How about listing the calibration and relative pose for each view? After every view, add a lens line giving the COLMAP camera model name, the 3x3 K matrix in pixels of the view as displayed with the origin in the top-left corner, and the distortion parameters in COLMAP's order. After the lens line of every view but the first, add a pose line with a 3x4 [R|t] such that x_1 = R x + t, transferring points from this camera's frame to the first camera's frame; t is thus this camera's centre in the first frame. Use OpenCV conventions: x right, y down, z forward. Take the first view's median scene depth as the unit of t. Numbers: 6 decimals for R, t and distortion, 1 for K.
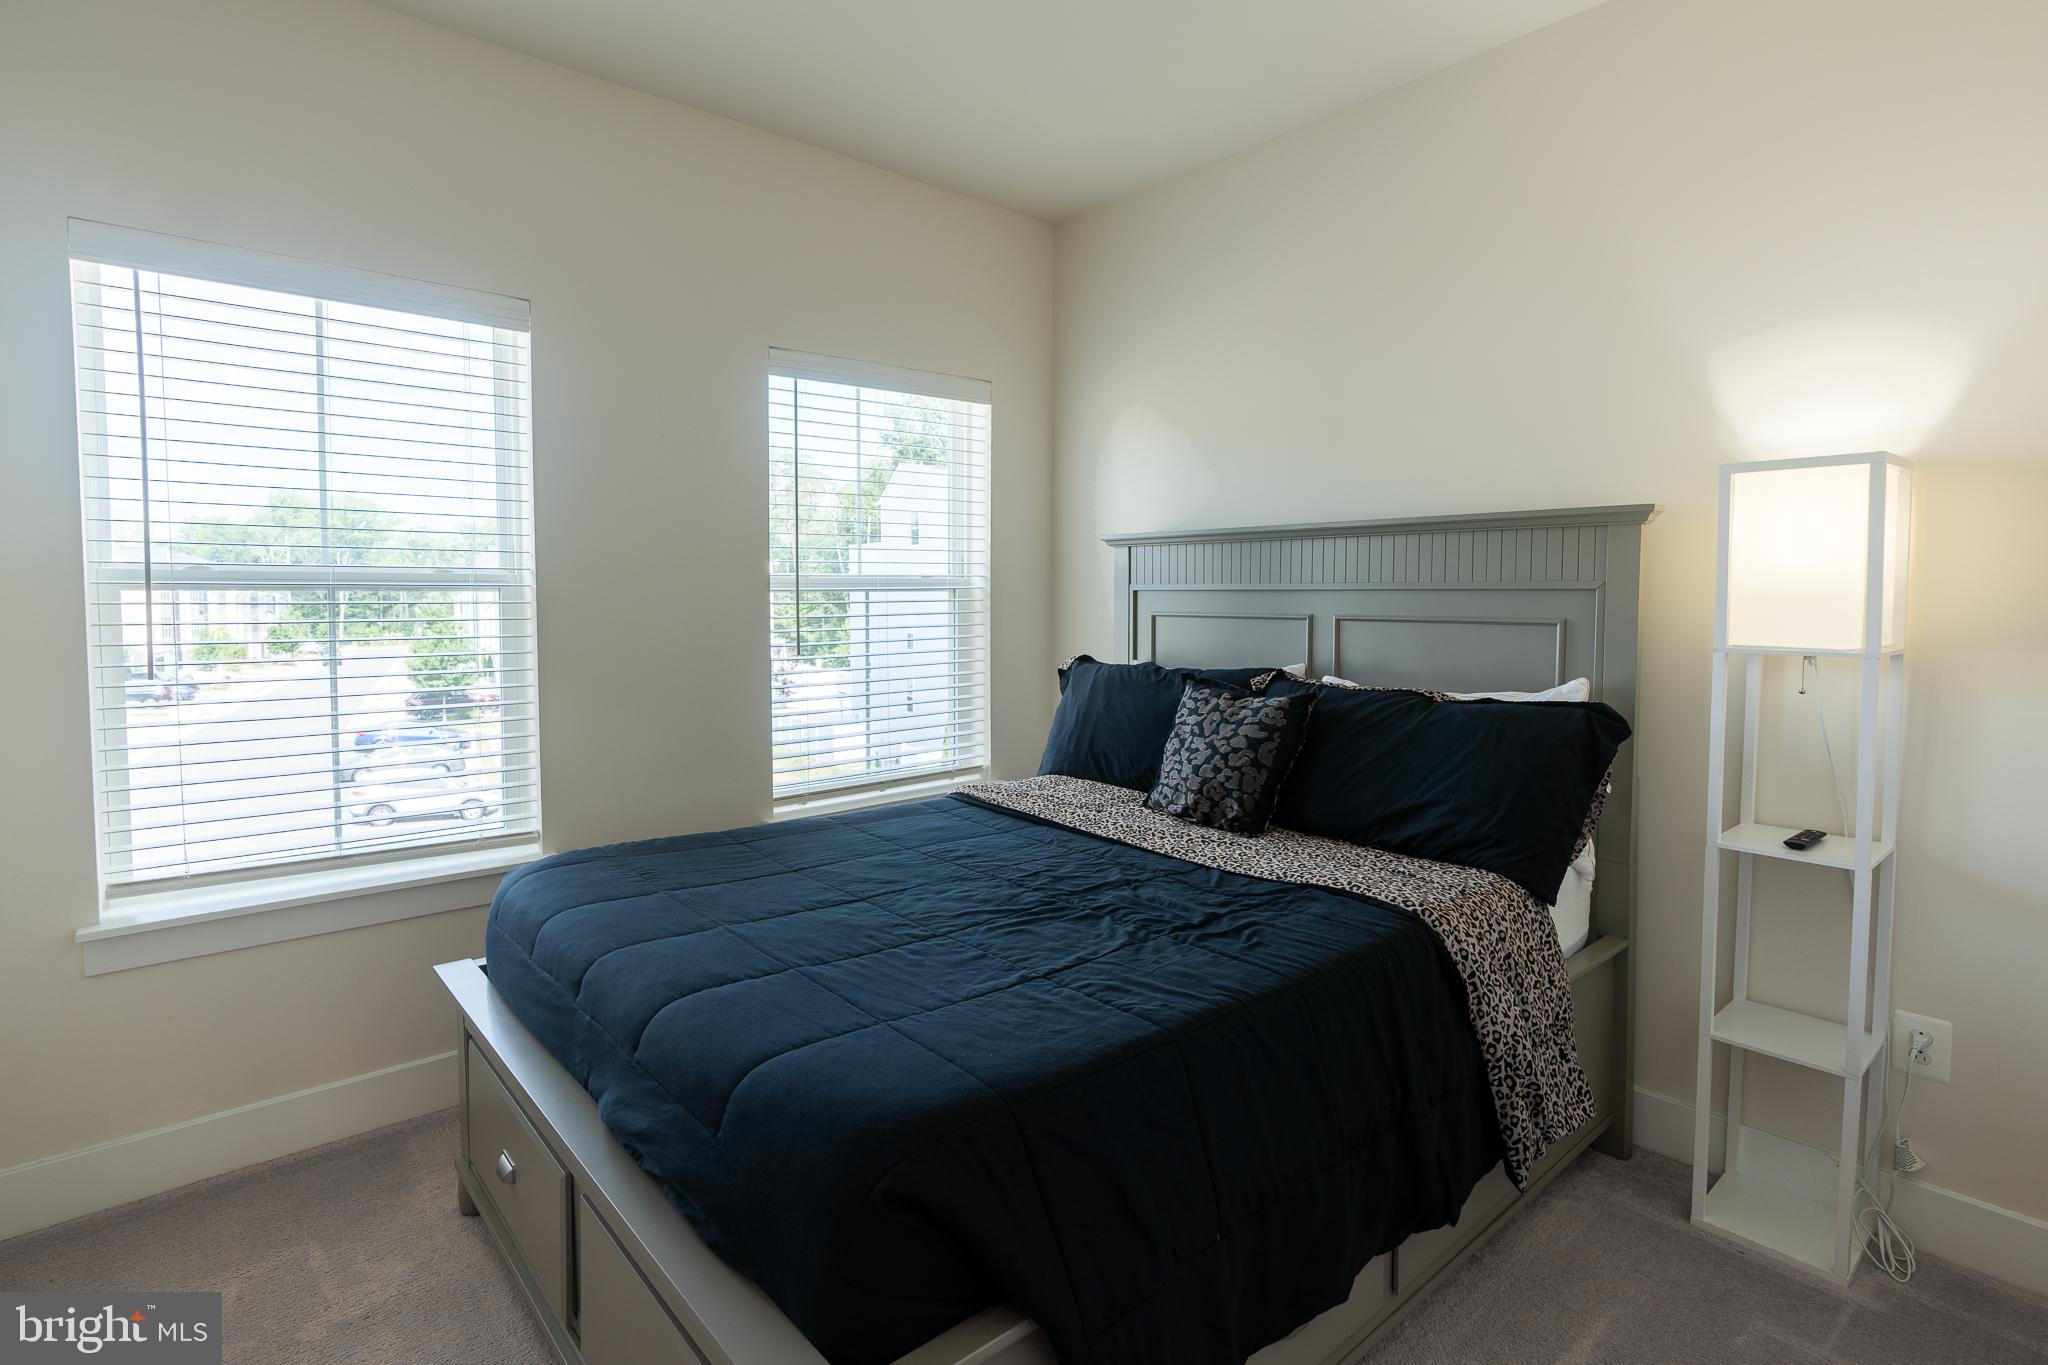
lens RADIAL K [[989.2, 0, 1022.0], [0, 989.2, 674.9], [0, 0, 1]] dist [-0.000004, 0.000379]
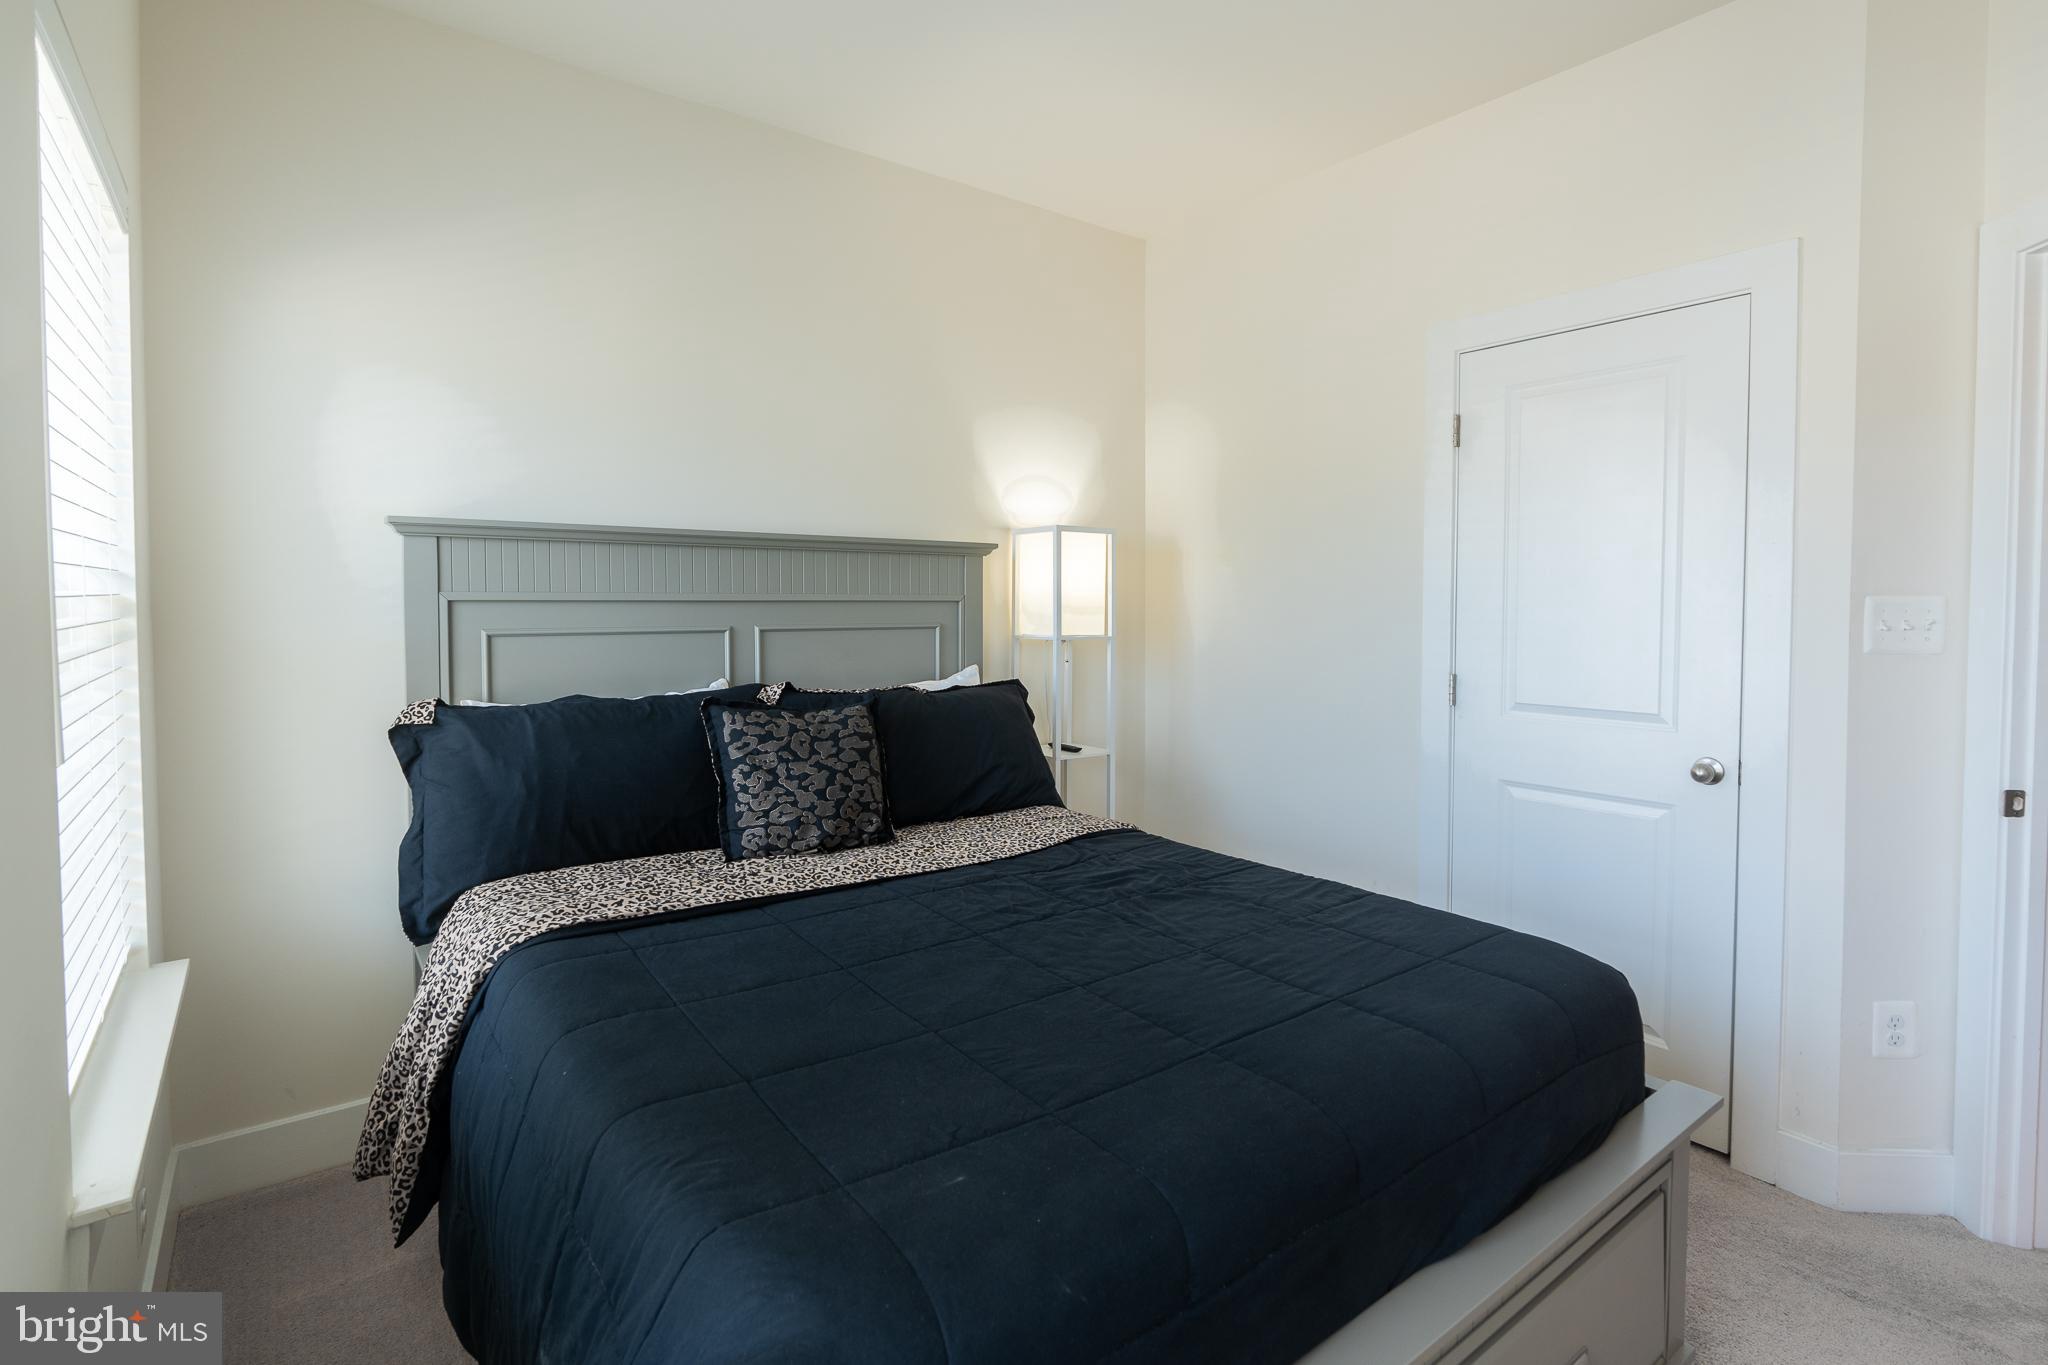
lens RADIAL K [[940.8, 0, 1039.6], [0, 940.8, 680.1], [0, 0, 1]] dist [-0.001408, 0.000640]
pose [[0.103580, -0.078639, 0.991507, -0.668403], [0.084736, 0.993943, 0.069980, -0.054866], [-0.991005, 0.076768, 0.109617, 0.699513]]
